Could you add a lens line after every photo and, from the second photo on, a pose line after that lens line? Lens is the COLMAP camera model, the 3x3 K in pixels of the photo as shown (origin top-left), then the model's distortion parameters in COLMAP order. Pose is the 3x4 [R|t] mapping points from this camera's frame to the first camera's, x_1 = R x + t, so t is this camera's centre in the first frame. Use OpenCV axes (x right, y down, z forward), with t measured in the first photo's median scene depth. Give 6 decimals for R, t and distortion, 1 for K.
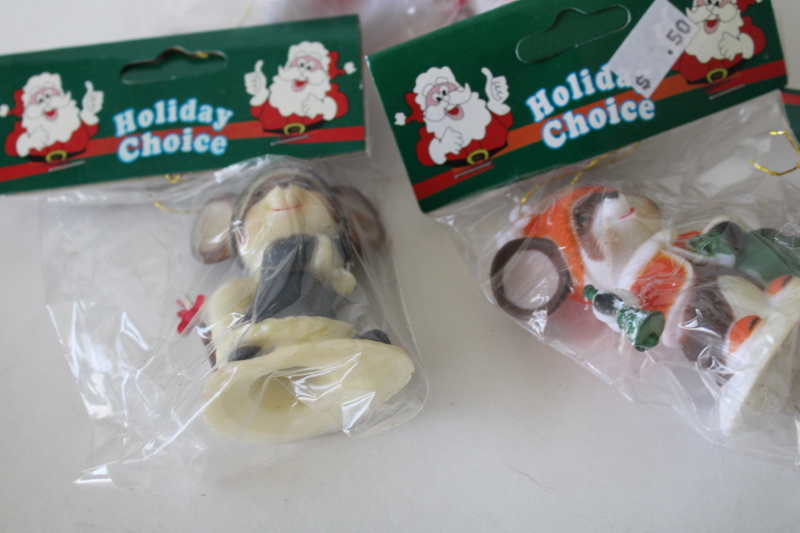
lens RADIAL K [[1125.7, 0, 400.0], [0, 1125.7, 266.5], [0, 0, 1]] dist [-0.035155, -0.024046]
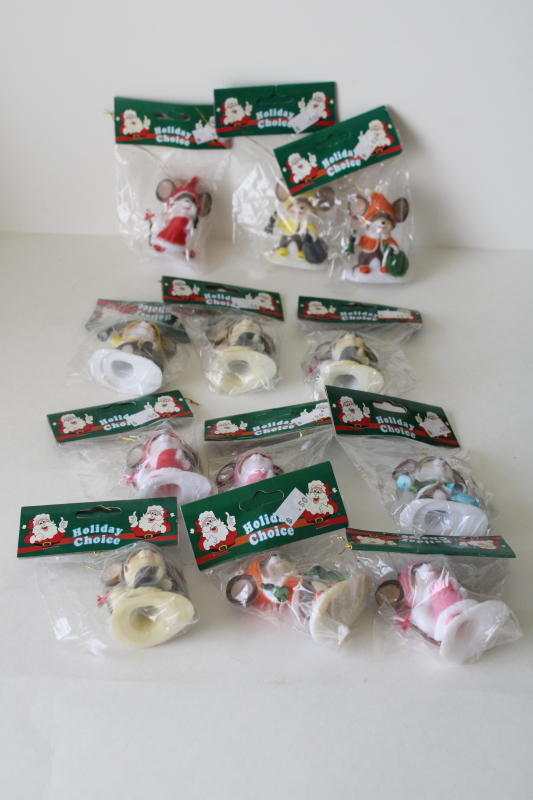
lens RADIAL K [[1125.7, 0, 266.5], [0, 1125.7, 400.0], [0, 0, 1]] dist [-0.035155, -0.024046]
pose [[0.997077, 0.049993, 0.057772, 0.005841], [-0.018740, 0.893123, -0.449423, 0.726570], [-0.074066, 0.447026, 0.891449, -1.363520]]
